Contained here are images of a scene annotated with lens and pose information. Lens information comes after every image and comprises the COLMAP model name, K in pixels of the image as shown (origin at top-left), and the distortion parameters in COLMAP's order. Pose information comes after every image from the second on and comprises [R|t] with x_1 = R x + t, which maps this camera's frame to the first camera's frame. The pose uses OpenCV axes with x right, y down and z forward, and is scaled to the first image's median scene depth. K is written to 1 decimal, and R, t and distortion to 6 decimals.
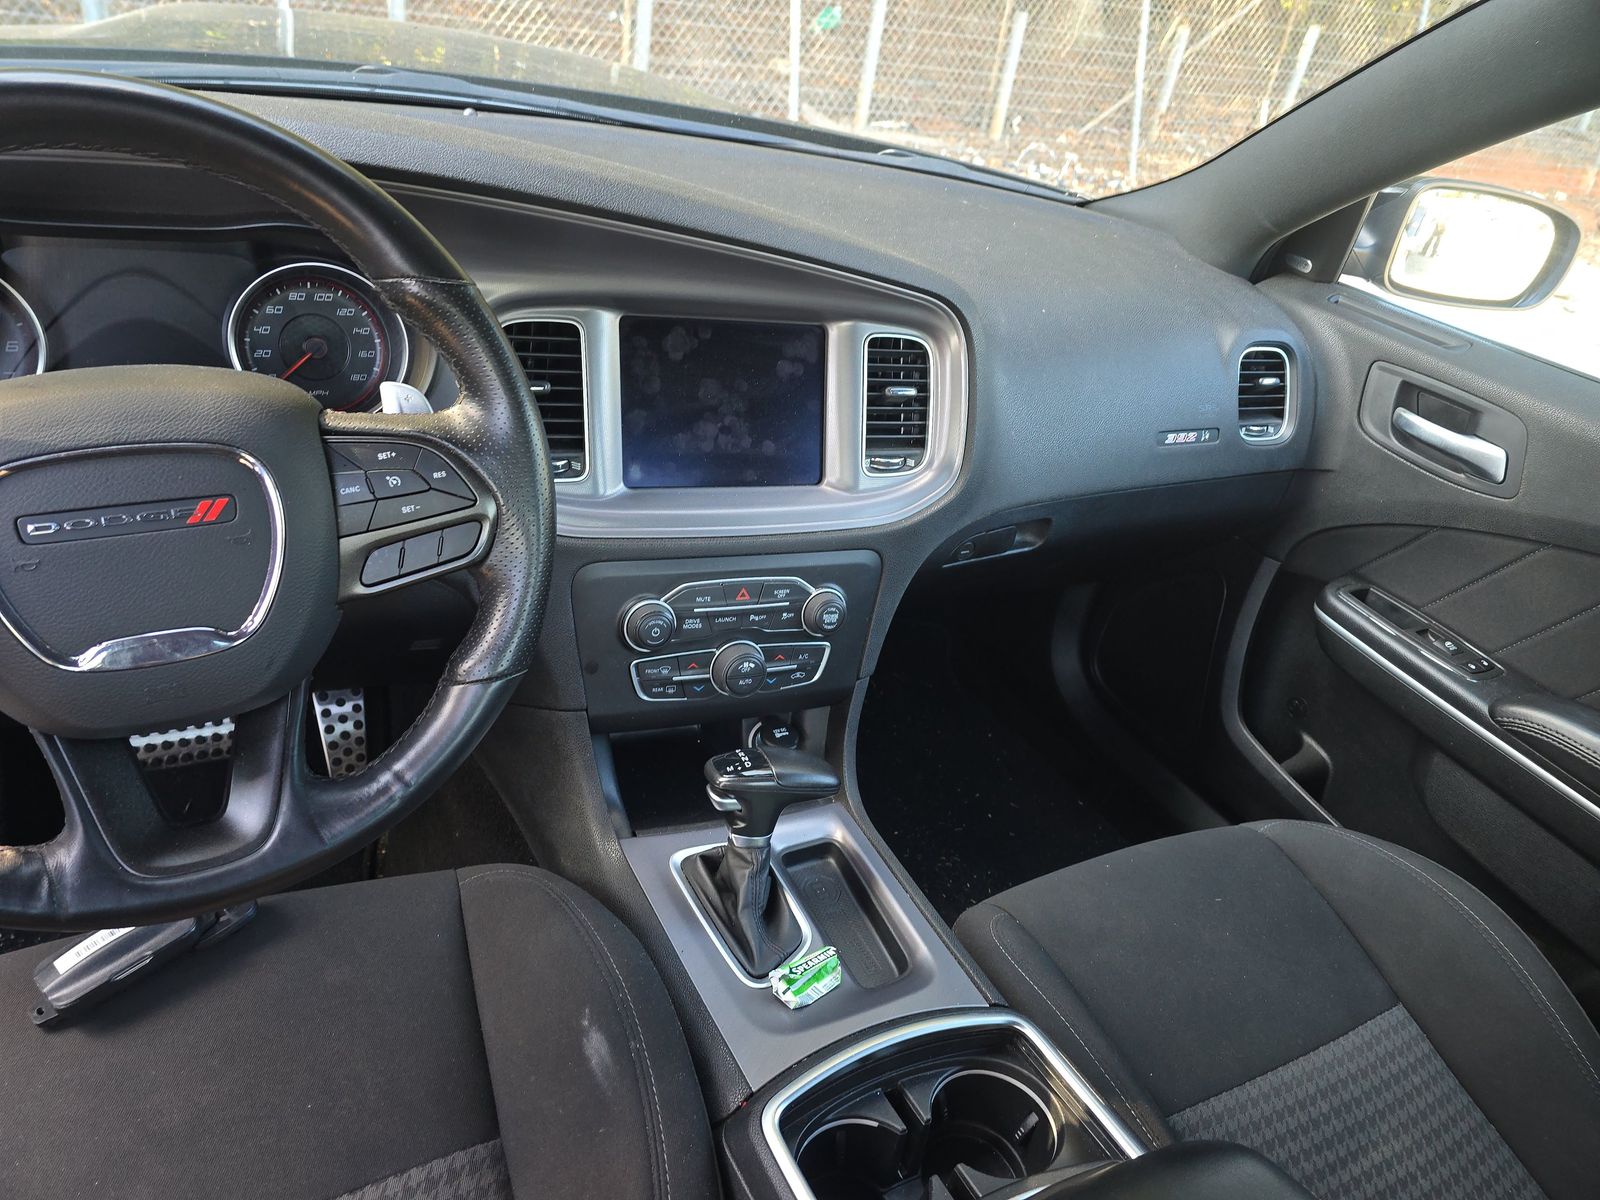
lens RADIAL K [[1071.0, 0, 861.9], [0, 1071.0, 660.3], [0, 0, 1]] dist [0.101633, -0.122454]
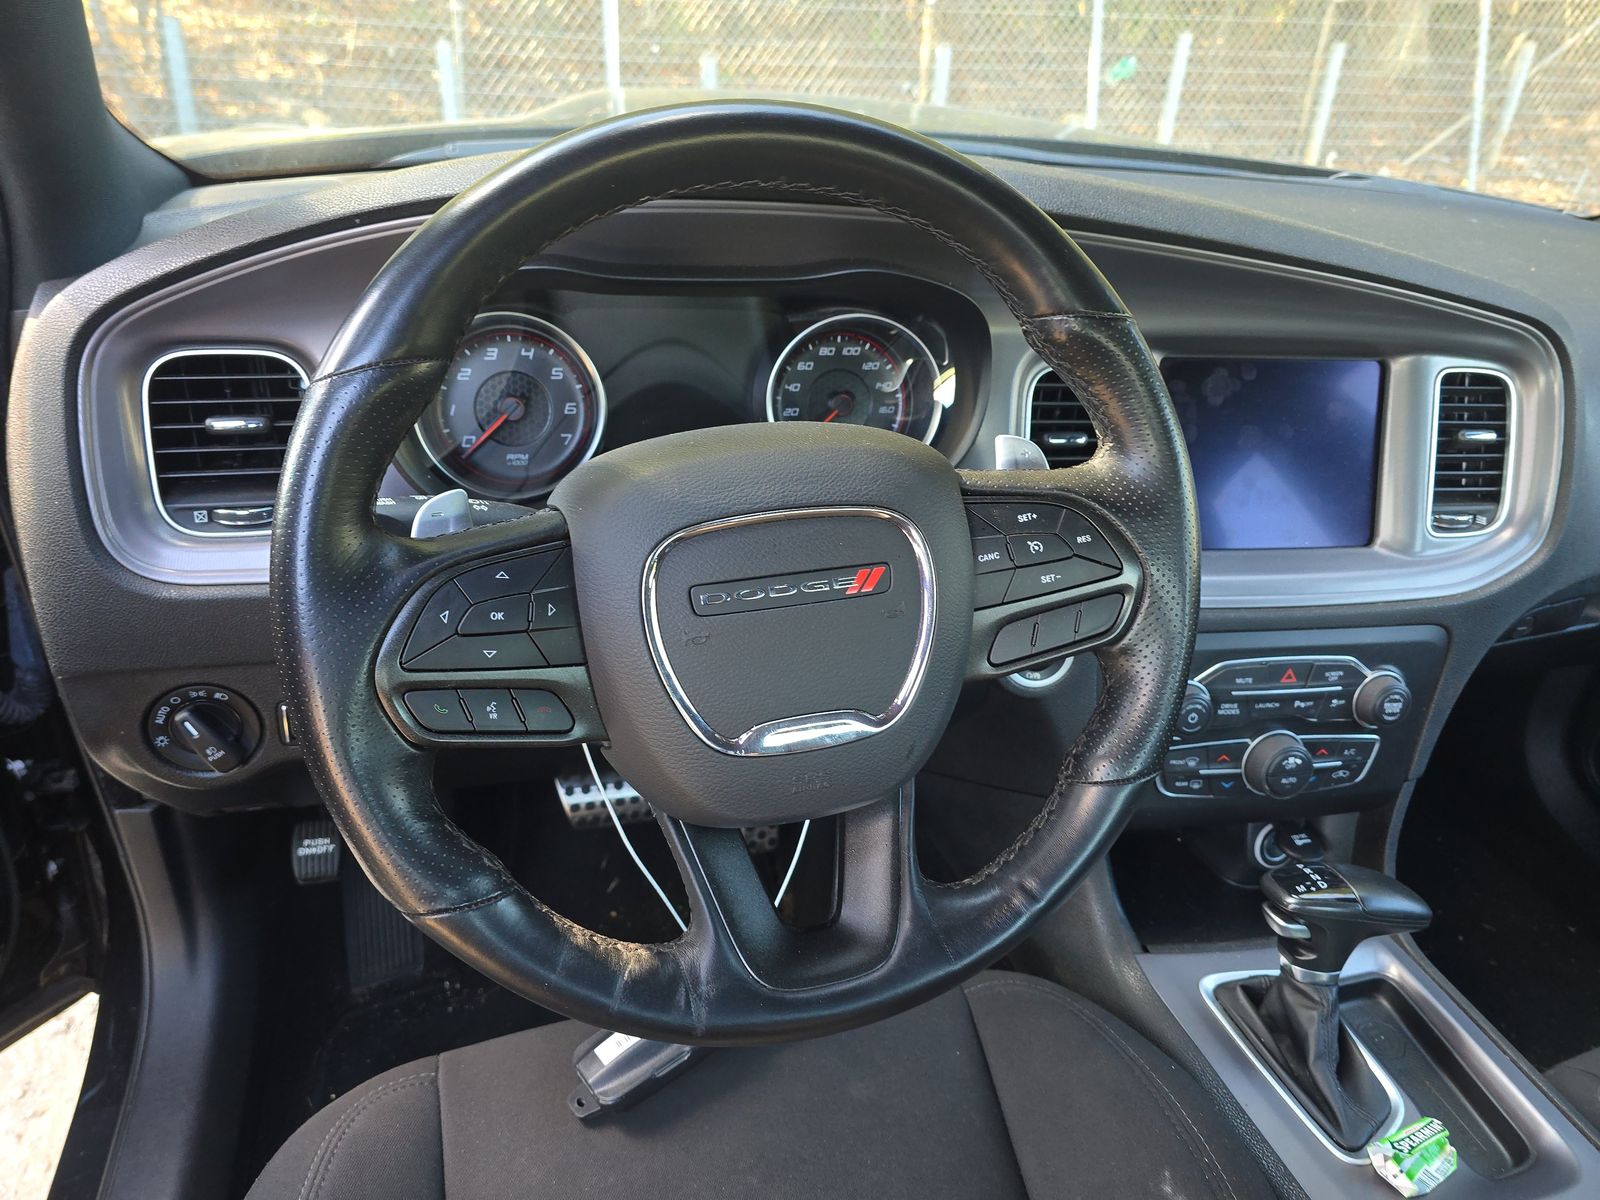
lens RADIAL K [[1083.2, 0, 800.0], [0, 1083.2, 679.3], [0, 0, 1]] dist [0.000599, -0.004945]
pose [[0.974735, 0.028813, -0.221498, -0.288396], [-0.036945, 0.998784, -0.032654, -0.016616], [0.220288, 0.040013, 0.974614, 0.084486]]
